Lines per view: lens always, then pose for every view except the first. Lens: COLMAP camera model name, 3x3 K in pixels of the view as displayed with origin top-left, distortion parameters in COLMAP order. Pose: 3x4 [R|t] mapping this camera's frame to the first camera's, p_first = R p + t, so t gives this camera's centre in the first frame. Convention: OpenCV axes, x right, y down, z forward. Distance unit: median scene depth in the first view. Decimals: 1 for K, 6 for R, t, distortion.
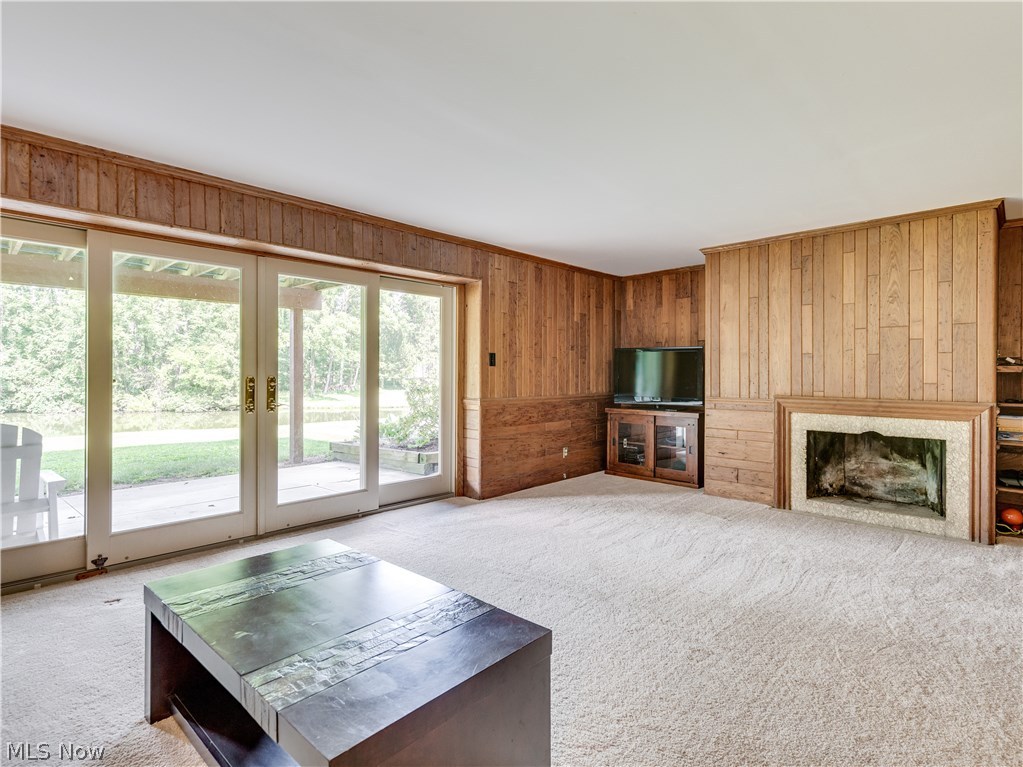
lens RADIAL K [[530.1, 0, 511.9], [0, 530.1, 369.8], [0, 0, 1]] dist [0.001500, -0.000426]
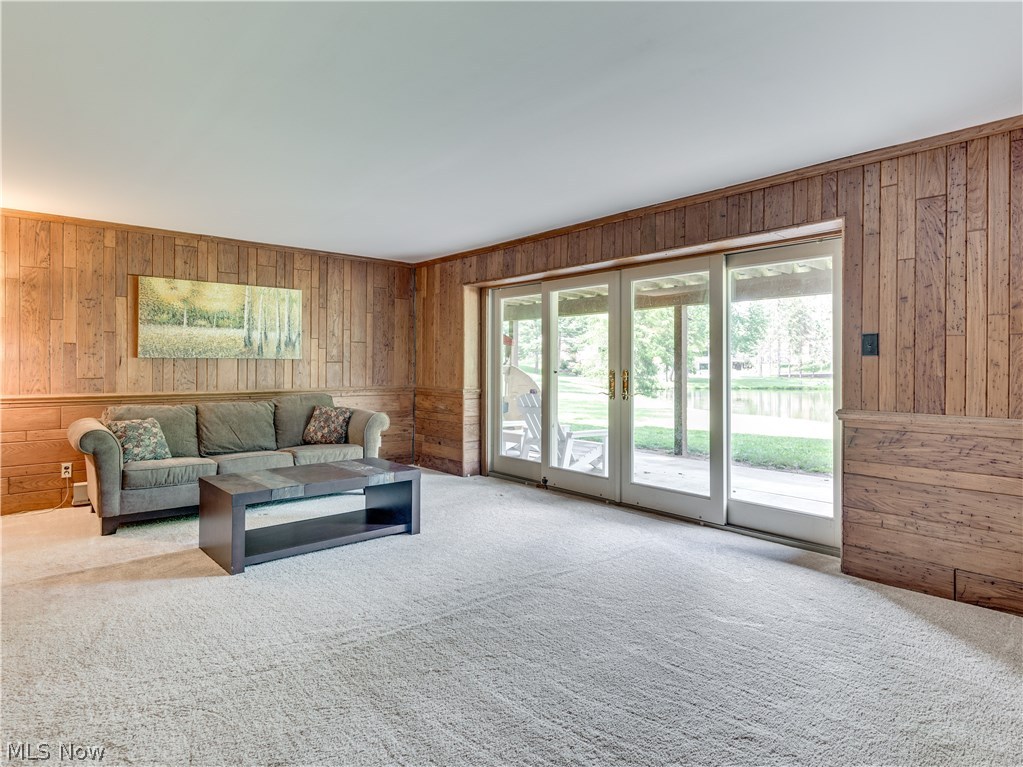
lens RADIAL K [[582.6, 0, 511.9], [0, 582.6, 368.7], [0, 0, 1]] dist [0.000604, 0.000307]
pose [[-0.102145, -0.004393, -0.994760, 0.754130], [-0.003300, 0.999986, -0.004078, 0.012993], [0.994764, 0.002866, -0.102158, 0.782695]]
